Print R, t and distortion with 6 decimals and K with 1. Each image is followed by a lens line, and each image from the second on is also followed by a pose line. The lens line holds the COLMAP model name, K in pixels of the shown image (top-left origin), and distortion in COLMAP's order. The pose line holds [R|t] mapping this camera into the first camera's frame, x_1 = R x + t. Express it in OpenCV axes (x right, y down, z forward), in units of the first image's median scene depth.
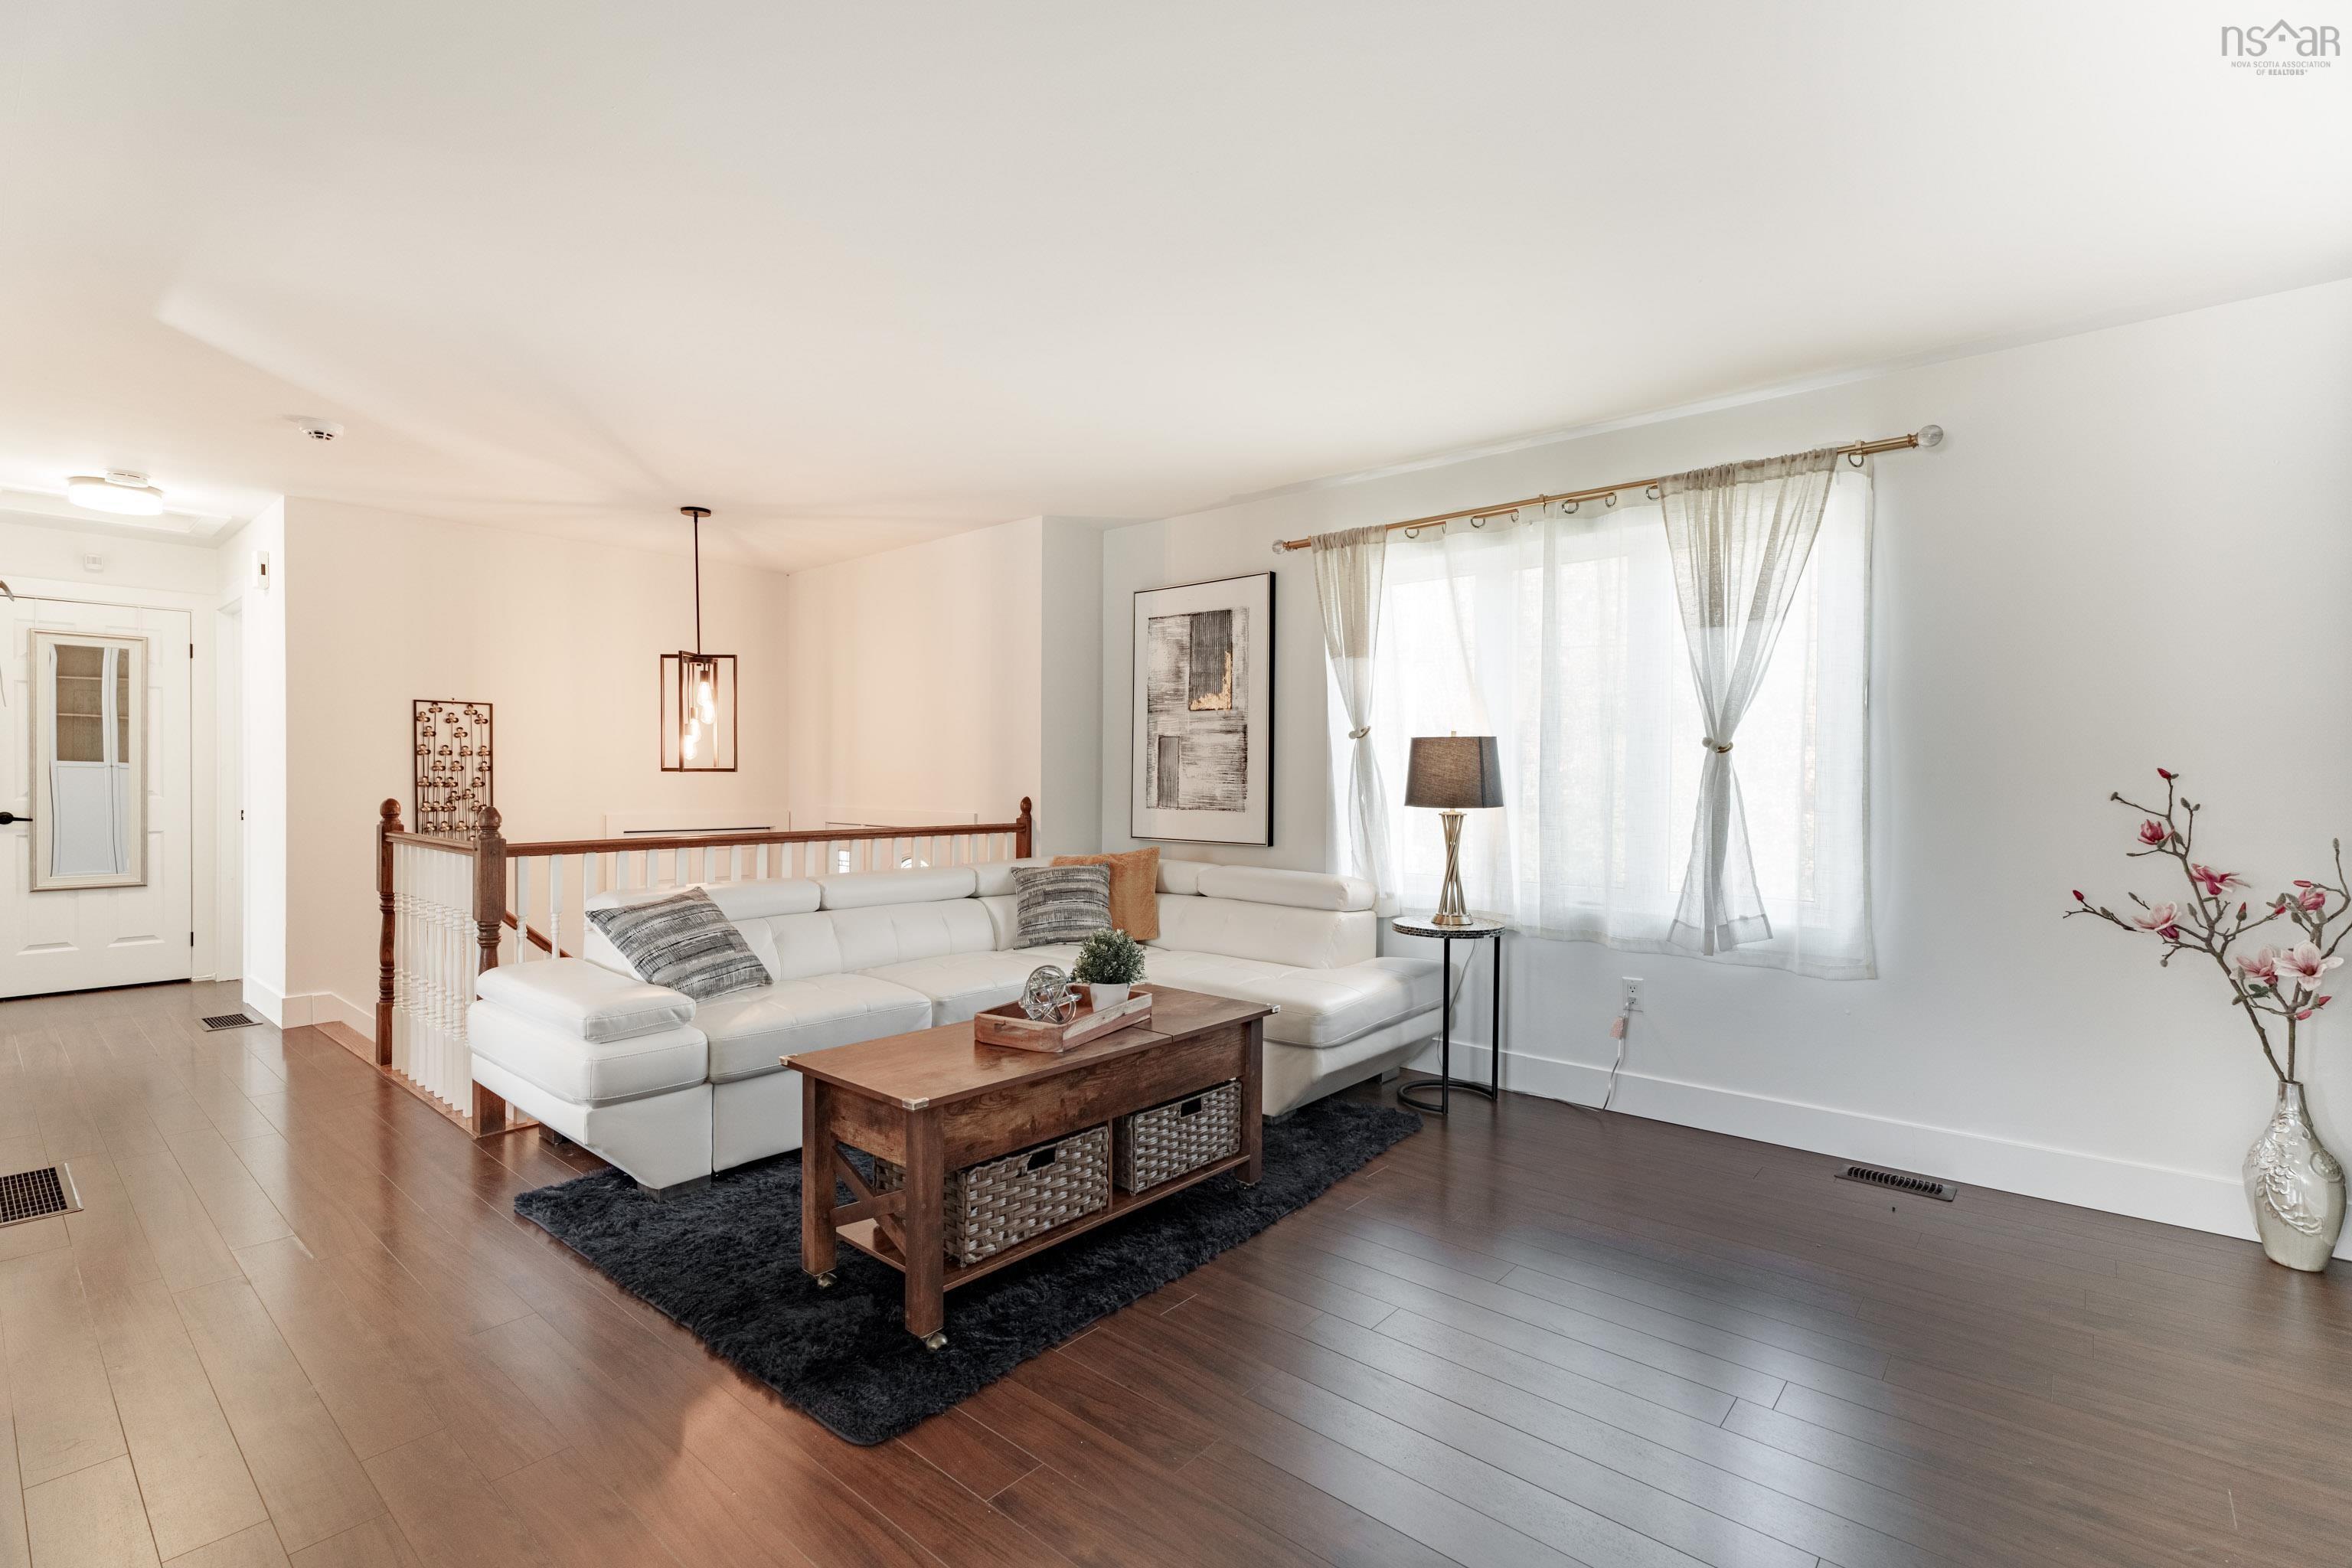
lens RADIAL K [[1068.2, 0, 1189.7], [0, 1068.2, 786.3], [0, 0, 1]] dist [0.000094, -0.001146]
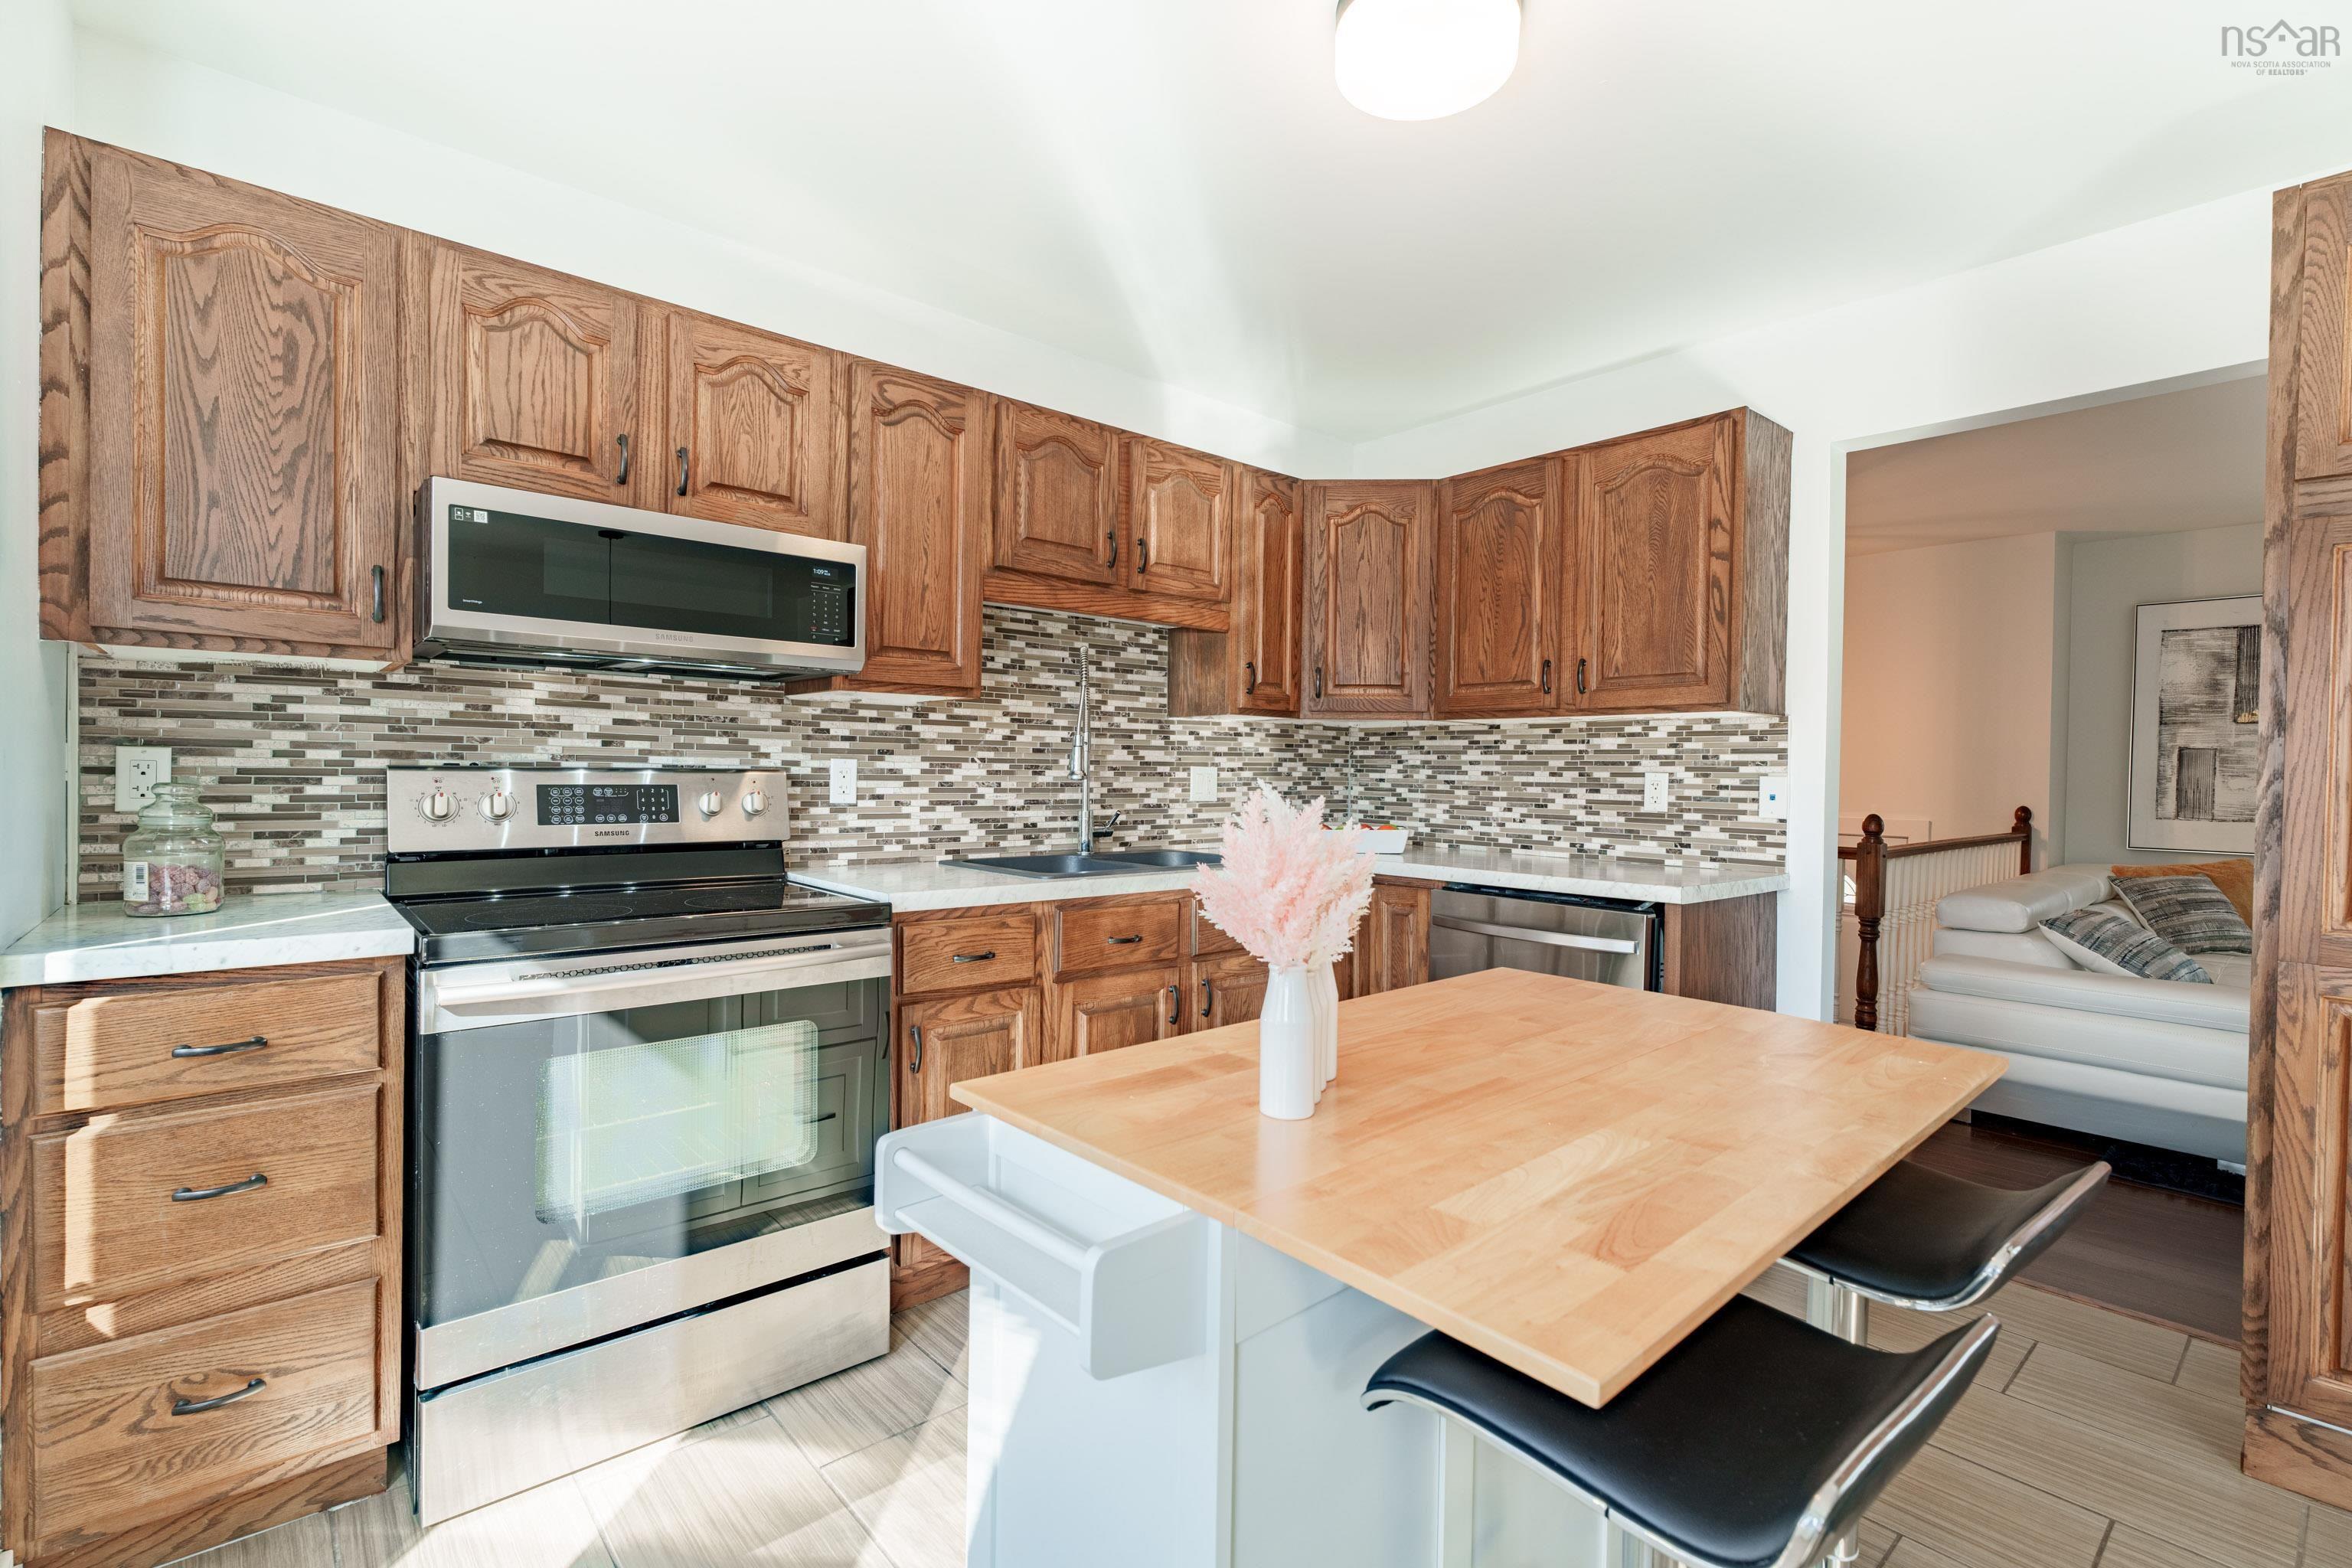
lens RADIAL K [[1068.2, 0, 1169.2], [0, 1068.2, 782.9], [0, 0, 1]] dist [0.000094, -0.001146]
pose [[0.988856, 0.011399, -0.148437, -0.996558], [-0.011743, 0.999930, -0.001439, -0.001812], [0.148410, 0.003167, 0.988921, -0.162843]]
